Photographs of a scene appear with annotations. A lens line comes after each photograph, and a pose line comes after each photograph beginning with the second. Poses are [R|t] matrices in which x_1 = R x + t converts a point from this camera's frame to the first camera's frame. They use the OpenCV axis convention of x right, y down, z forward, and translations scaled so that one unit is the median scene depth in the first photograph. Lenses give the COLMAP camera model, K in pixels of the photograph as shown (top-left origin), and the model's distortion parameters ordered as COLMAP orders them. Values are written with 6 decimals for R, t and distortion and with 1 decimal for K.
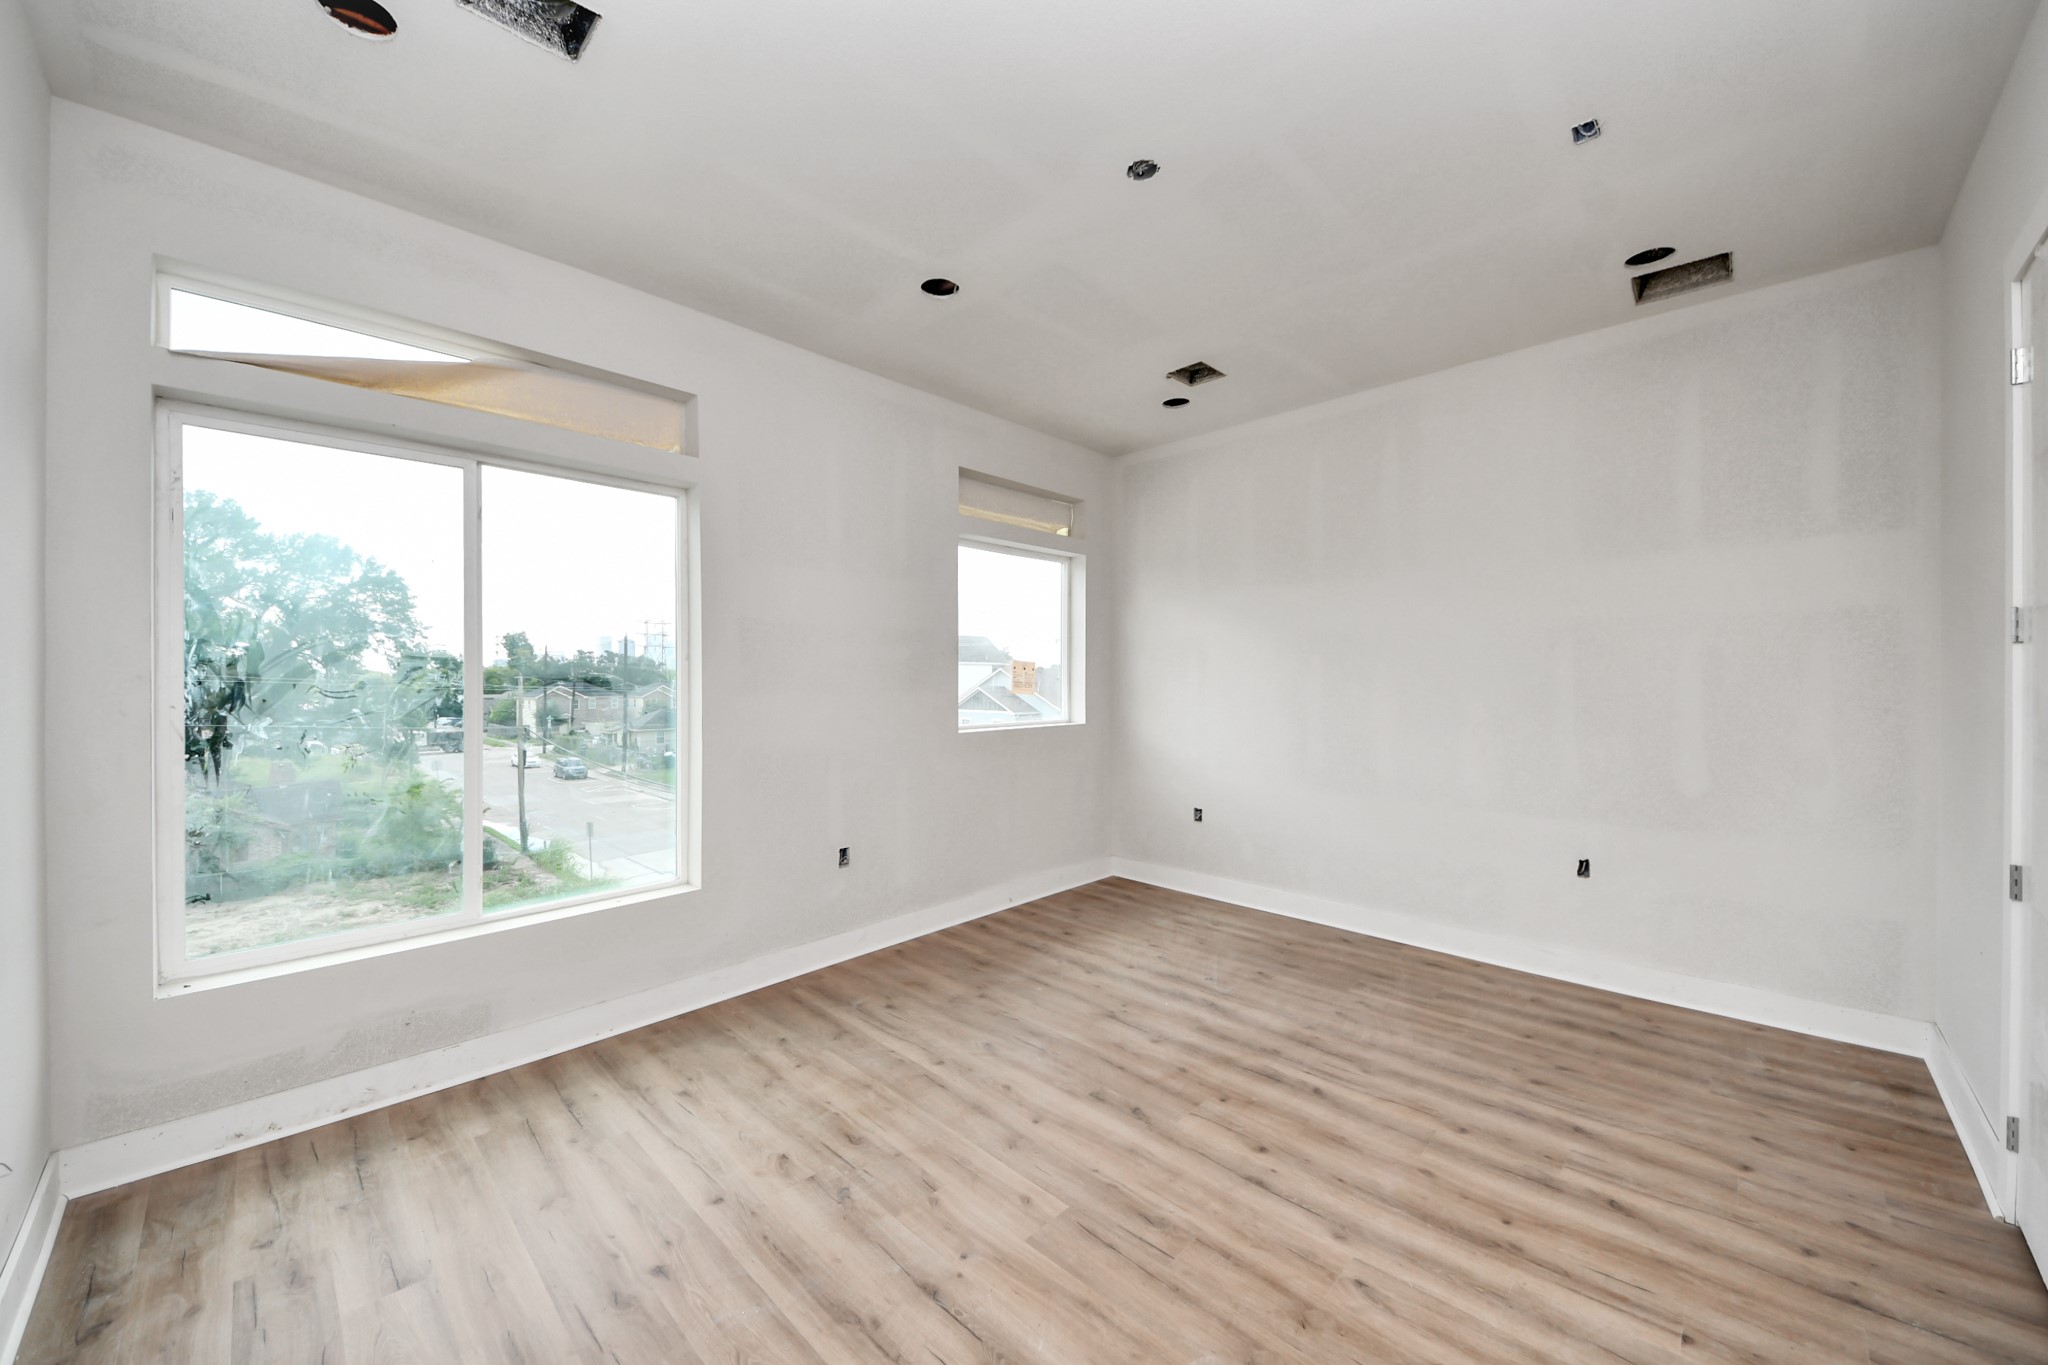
lens RADIAL K [[733.1, 0, 1022.6], [0, 733.1, 688.2], [0, 0, 1]] dist [0.044744, -0.026259]
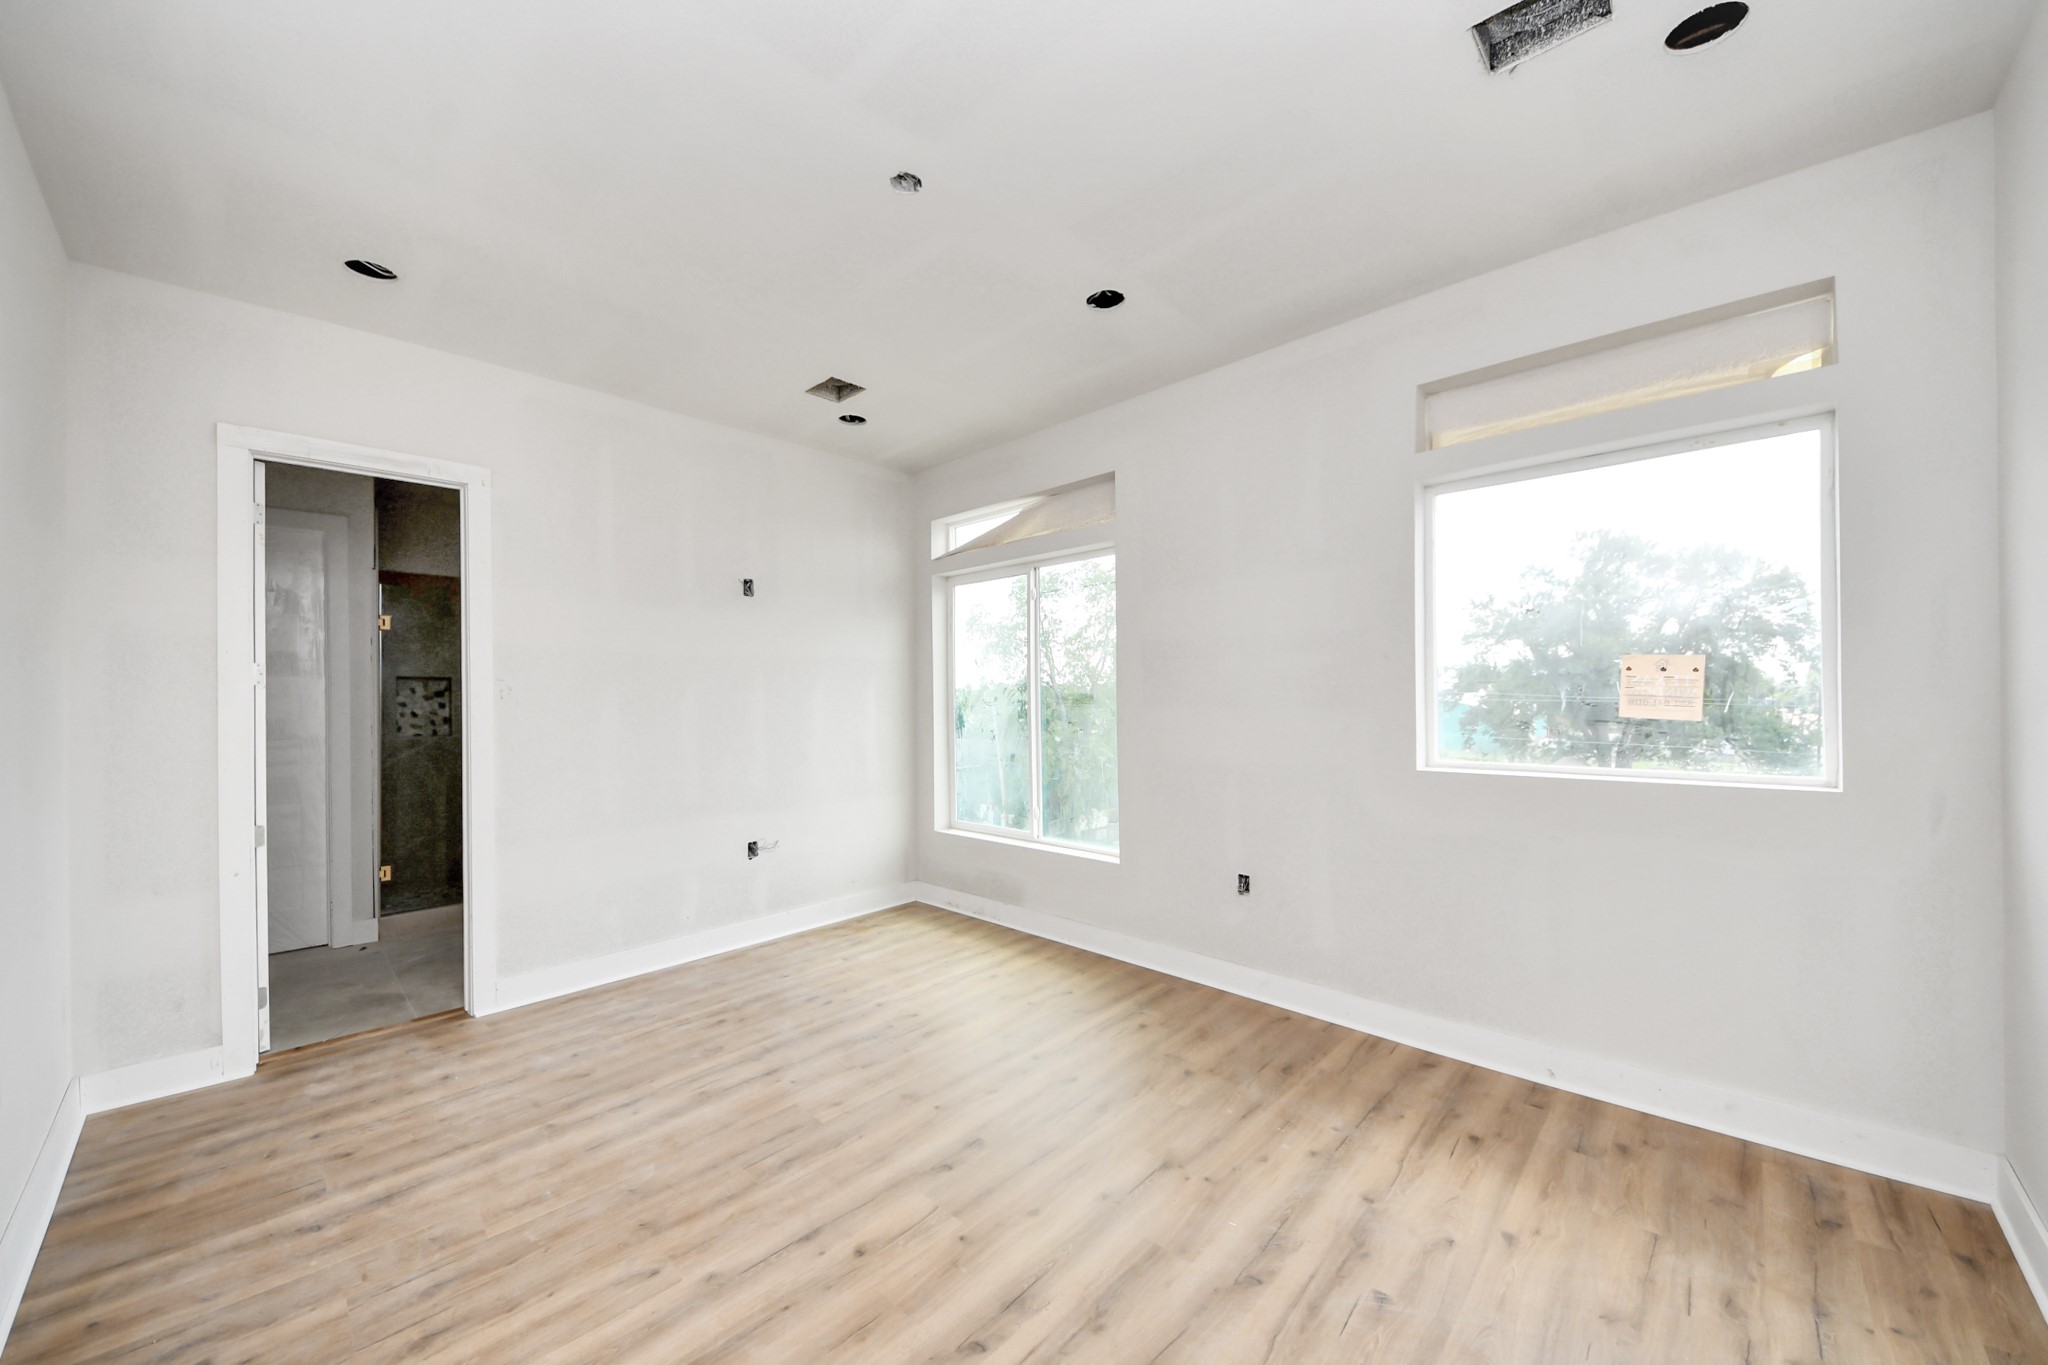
lens RADIAL K [[759.1, 0, 1015.3], [0, 759.1, 690.1], [0, 0, 1]] dist [-0.000554, -0.005173]
pose [[0.010927, -0.001247, -0.999940, 0.898121], [-0.005954, 0.999981, -0.001313, -0.018938], [0.999923, 0.005968, 0.010919, 0.877341]]
